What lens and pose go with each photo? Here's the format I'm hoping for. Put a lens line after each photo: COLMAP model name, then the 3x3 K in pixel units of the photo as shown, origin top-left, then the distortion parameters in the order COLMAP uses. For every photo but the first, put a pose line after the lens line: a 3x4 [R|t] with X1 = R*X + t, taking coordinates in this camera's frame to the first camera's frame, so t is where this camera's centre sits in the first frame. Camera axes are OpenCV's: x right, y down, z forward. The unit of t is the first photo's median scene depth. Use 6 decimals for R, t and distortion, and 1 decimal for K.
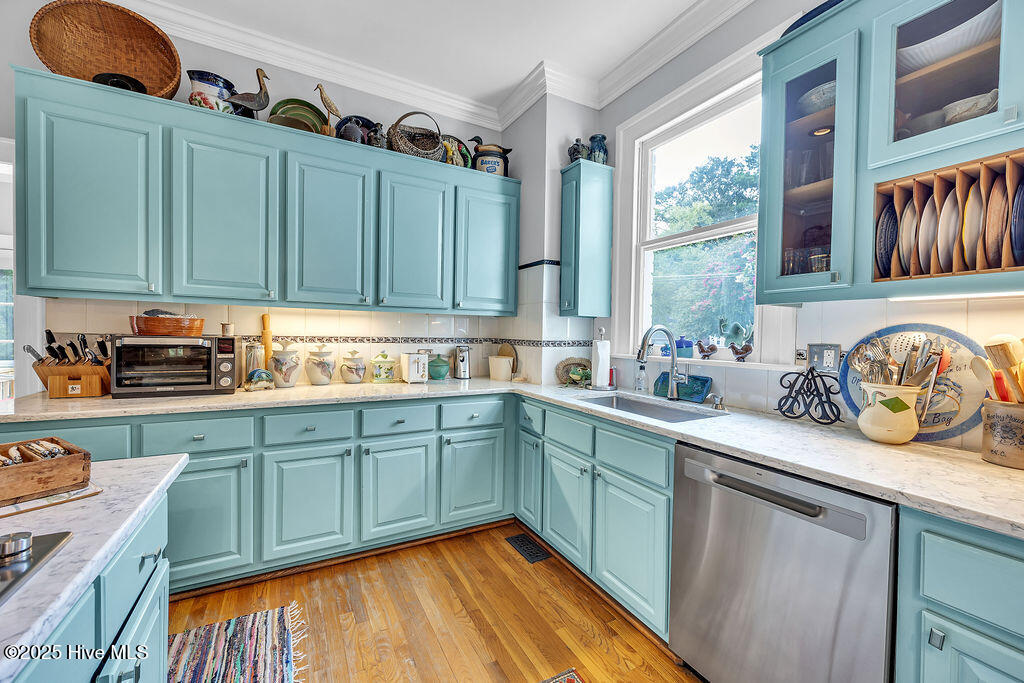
lens RADIAL K [[400.7, 0, 506.9], [0, 400.7, 339.6], [0, 0, 1]] dist [0.000686, 0.000191]
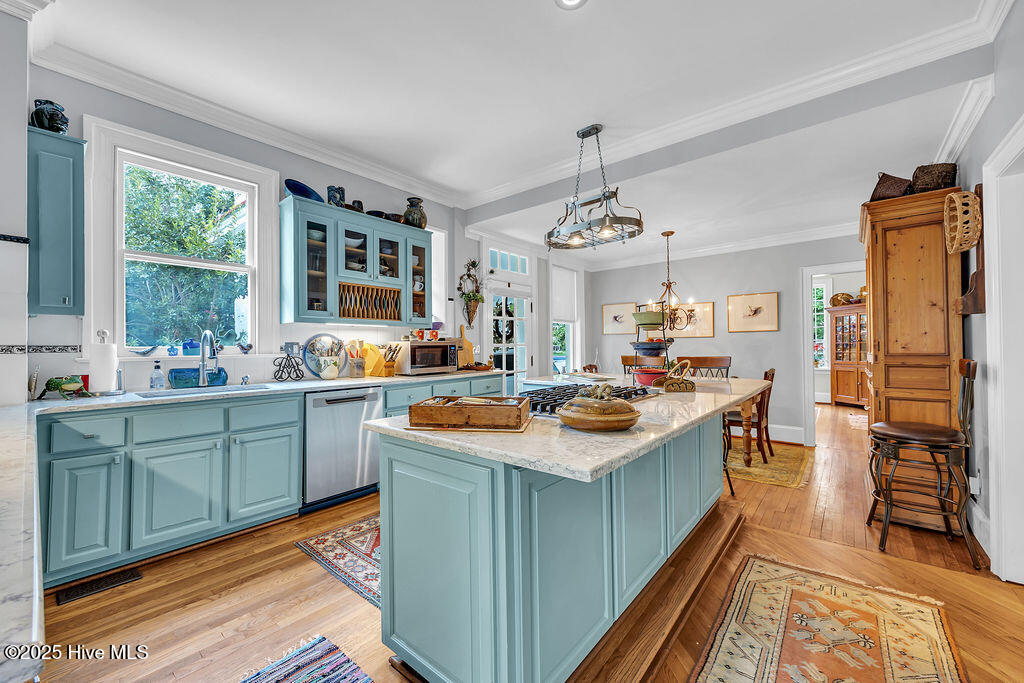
lens RADIAL K [[400.7, 0, 511.6], [0, 400.7, 342.9], [0, 0, 1]] dist [0.000686, 0.000191]
pose [[-0.372456, -0.004027, 0.928041, -1.057394], [0.018329, 0.999764, 0.011695, 0.007288], [-0.927869, 0.021366, -0.372294, 0.492127]]
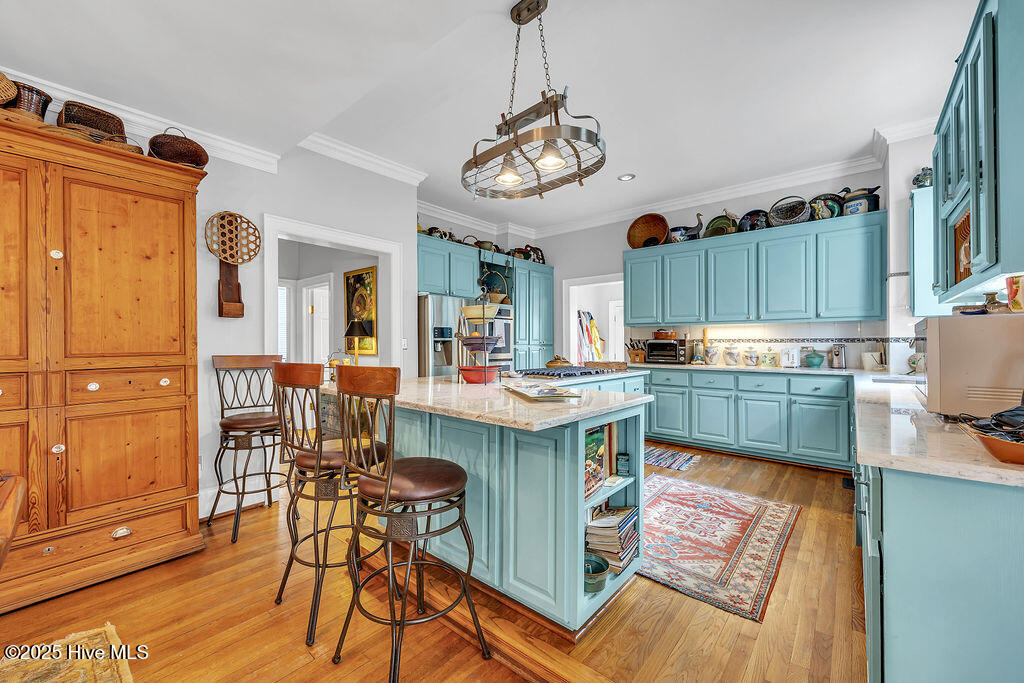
lens RADIAL K [[400.7, 0, 509.5], [0, 400.7, 346.4], [0, 0, 1]] dist [0.000686, 0.000191]
pose [[0.347557, -0.017523, -0.937495, 0.958812], [-0.017378, 0.999533, -0.025125, 0.094950], [0.937498, 0.025024, 0.347090, -0.624958]]
